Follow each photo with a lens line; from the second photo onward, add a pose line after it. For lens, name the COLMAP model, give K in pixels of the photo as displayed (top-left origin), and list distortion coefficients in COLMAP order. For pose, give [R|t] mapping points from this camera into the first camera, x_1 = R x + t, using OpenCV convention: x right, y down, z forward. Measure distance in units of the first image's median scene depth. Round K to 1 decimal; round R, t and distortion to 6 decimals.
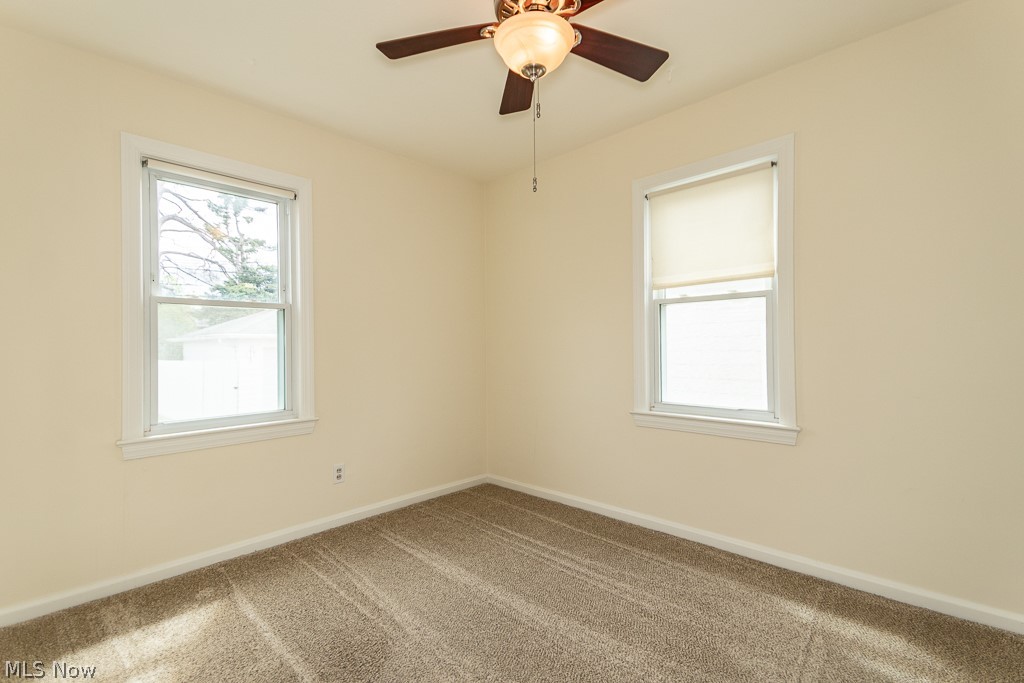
lens RADIAL K [[483.3, 0, 511.0], [0, 483.3, 346.8], [0, 0, 1]] dist [0.081936, -0.036331]
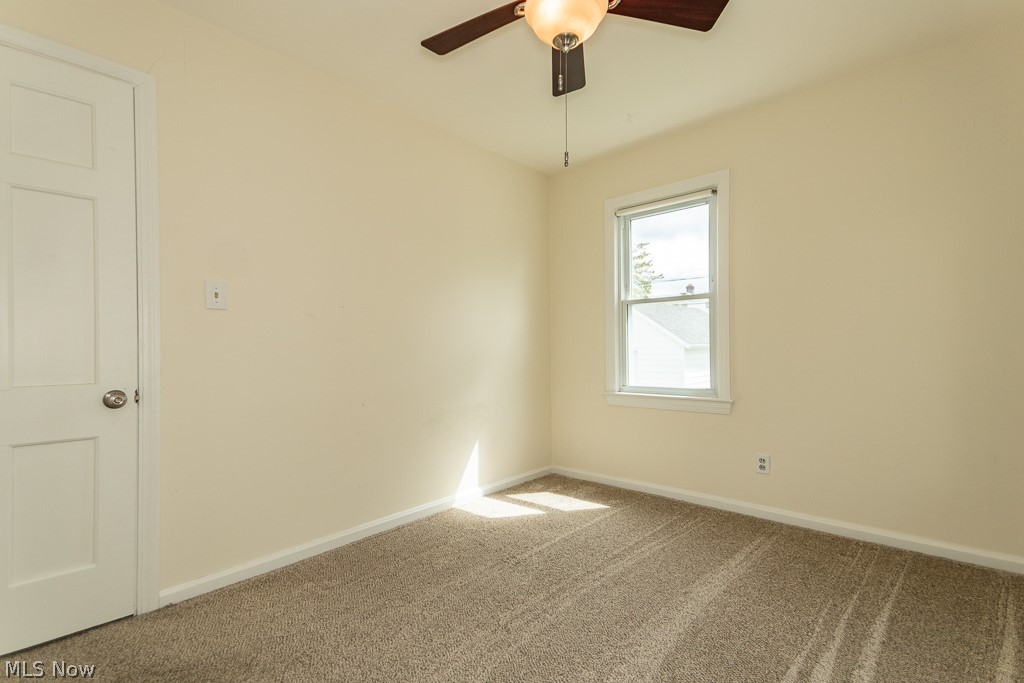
lens RADIAL K [[483.3, 0, 511.0], [0, 483.3, 346.8], [0, 0, 1]] dist [0.081936, -0.036331]
pose [[0.019579, 0.001356, -0.999807, 0.643154], [0.008097, 0.999966, 0.001514, 0.029256], [0.999776, -0.008125, 0.019567, 0.536600]]
